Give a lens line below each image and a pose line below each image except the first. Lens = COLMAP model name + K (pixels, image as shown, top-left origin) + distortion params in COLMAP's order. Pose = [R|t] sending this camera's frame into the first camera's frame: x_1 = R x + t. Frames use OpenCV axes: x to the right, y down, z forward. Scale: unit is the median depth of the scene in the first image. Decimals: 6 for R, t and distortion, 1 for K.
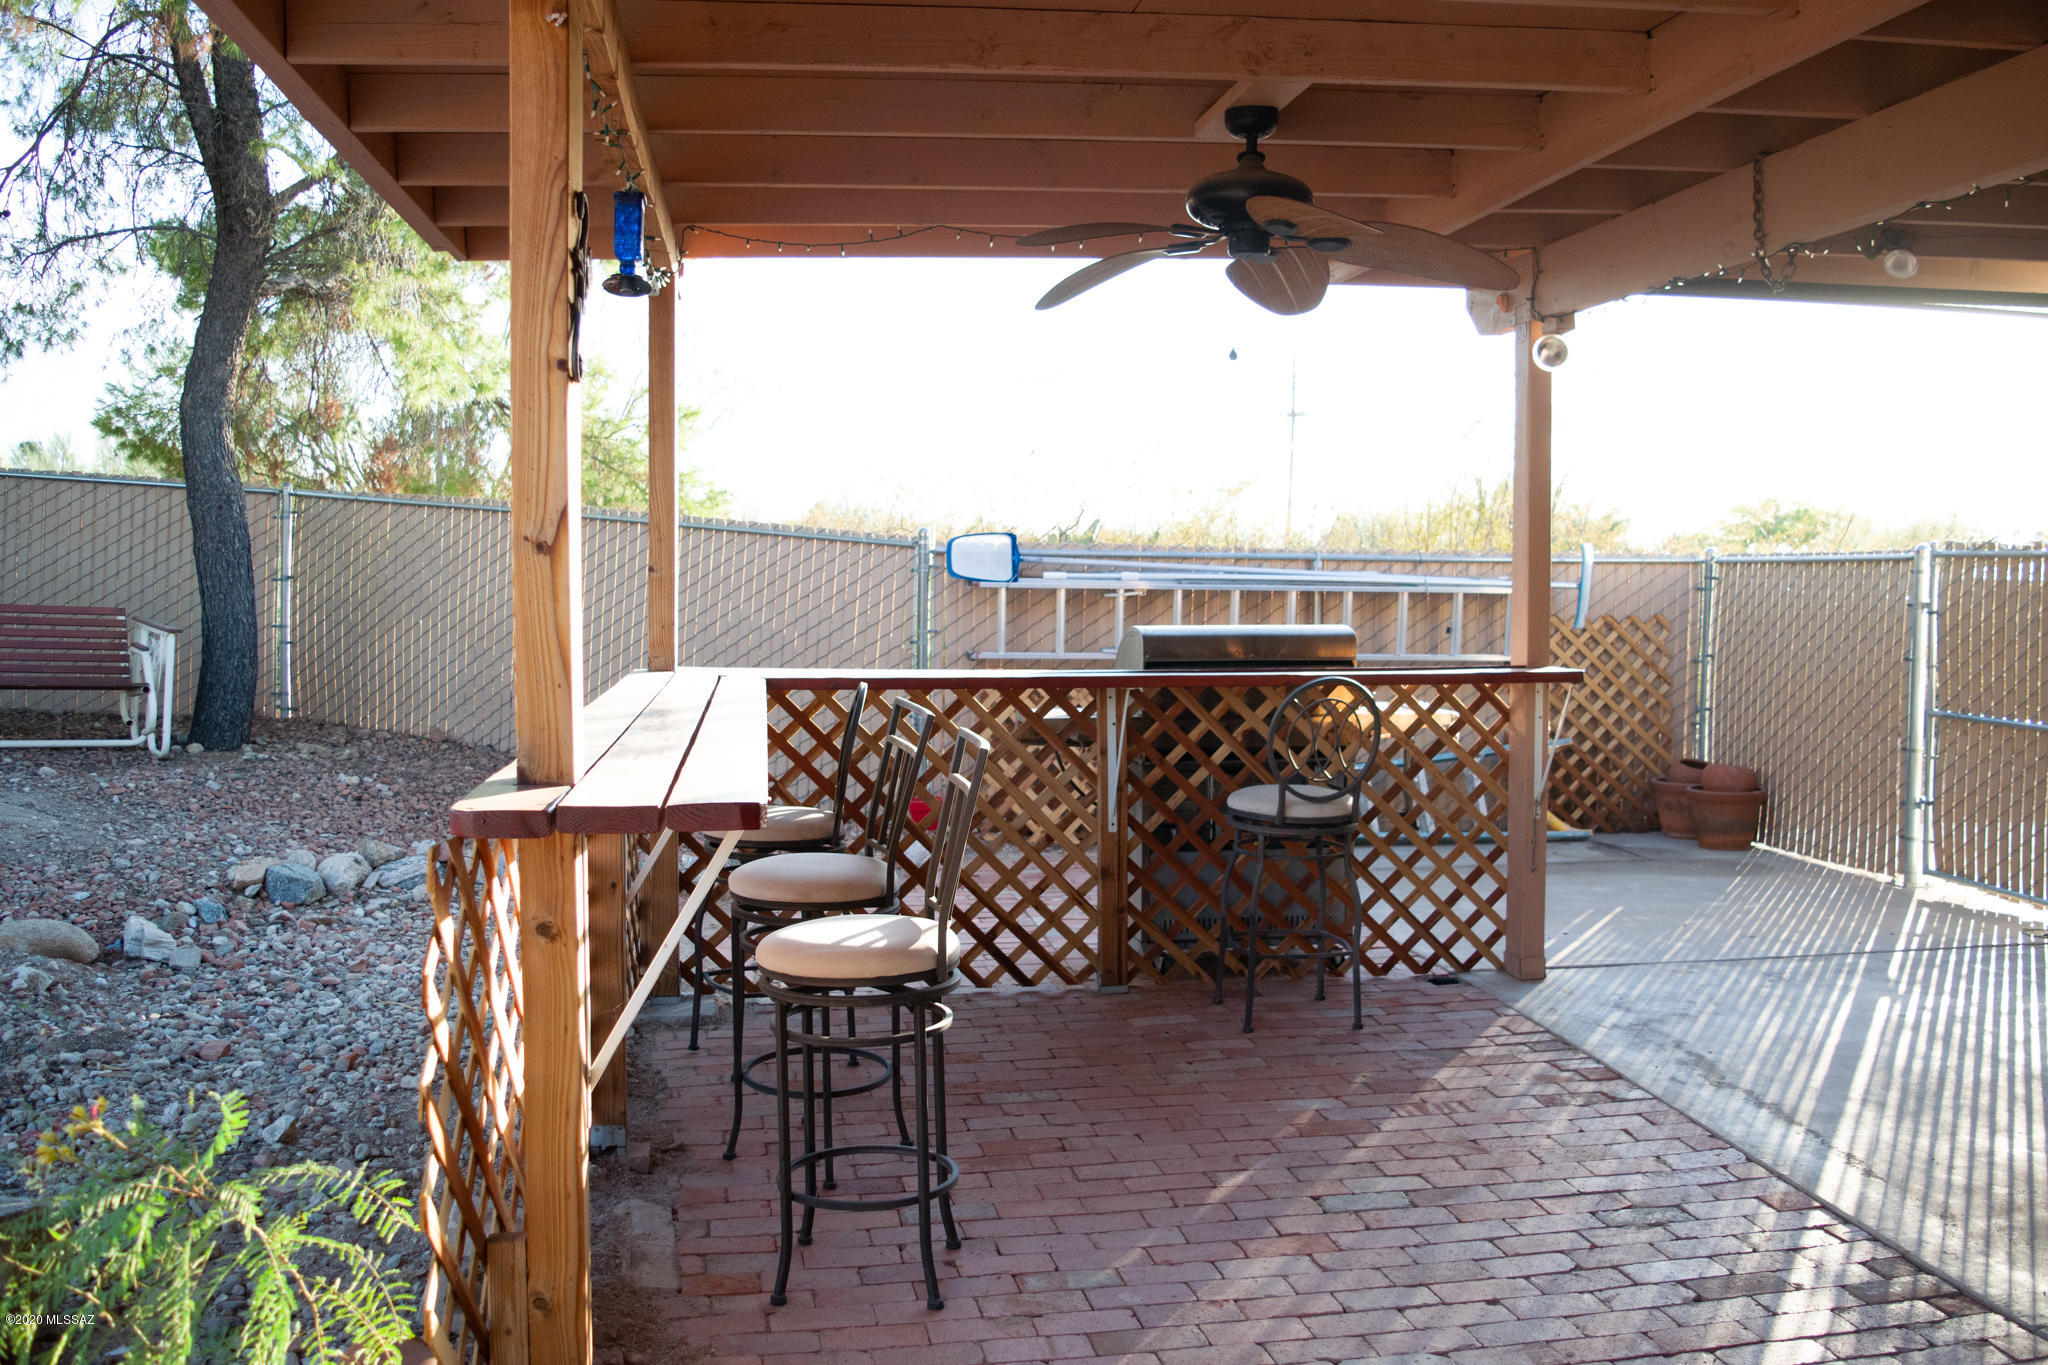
lens RADIAL K [[1859.5, 0, 1032.2], [0, 1859.5, 679.5], [0, 0, 1]] dist [-0.079797, 0.000000]
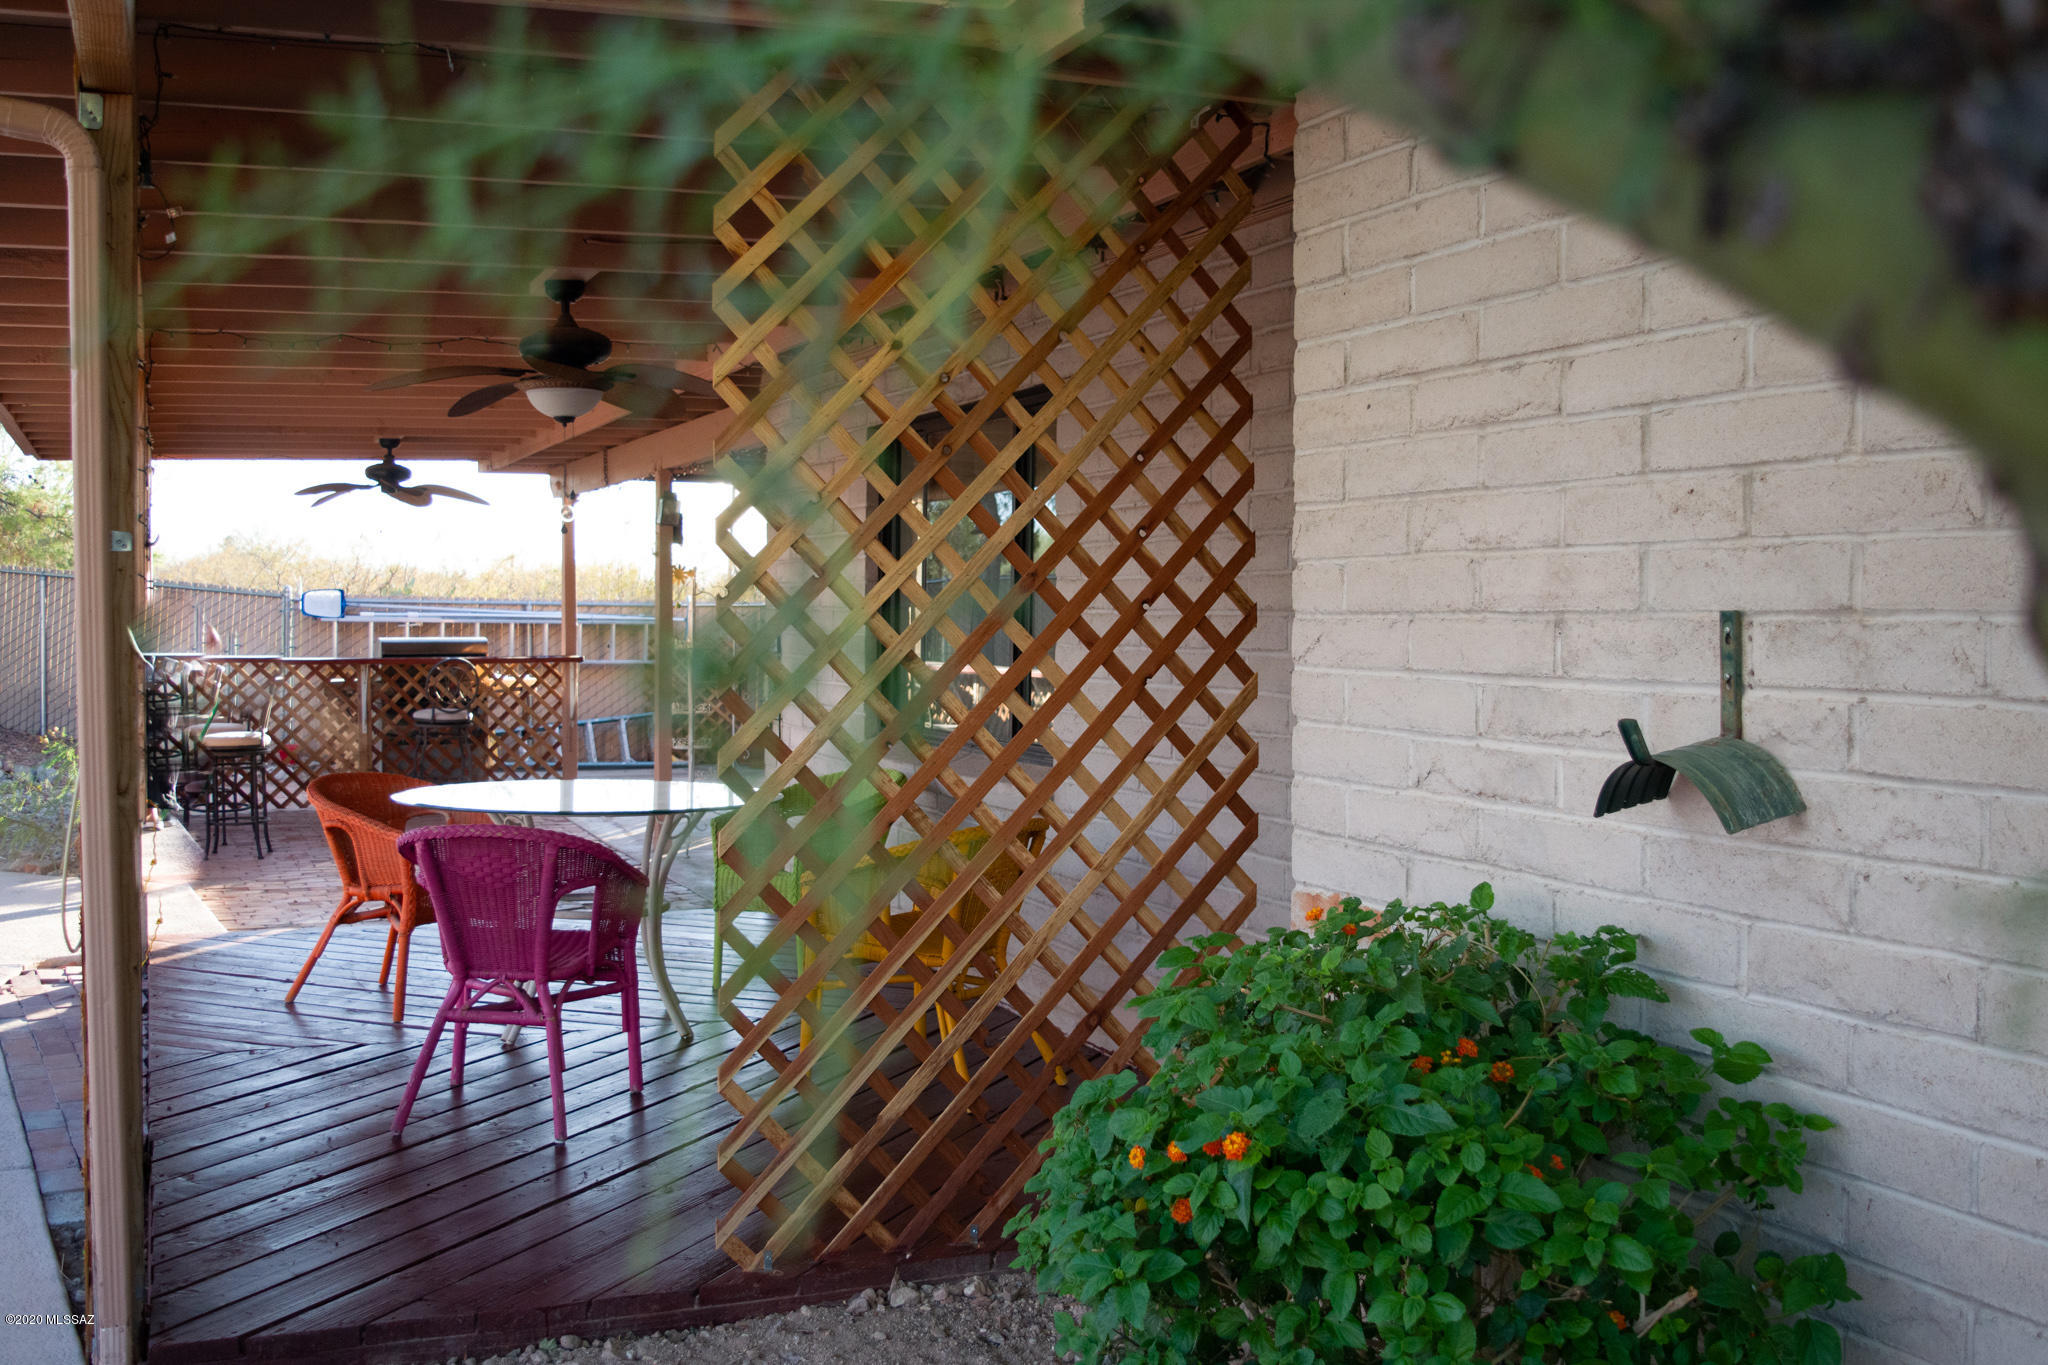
lens RADIAL K [[2217.8, 0, 1022.9], [0, 2217.8, 682.2], [0, 0, 1]] dist [-0.030180, 0.000000]
pose [[0.973741, -0.006173, 0.227576, 0.195670], [0.011953, 0.999640, -0.024028, 0.090346], [-0.227346, 0.026118, 0.973464, -1.607335]]
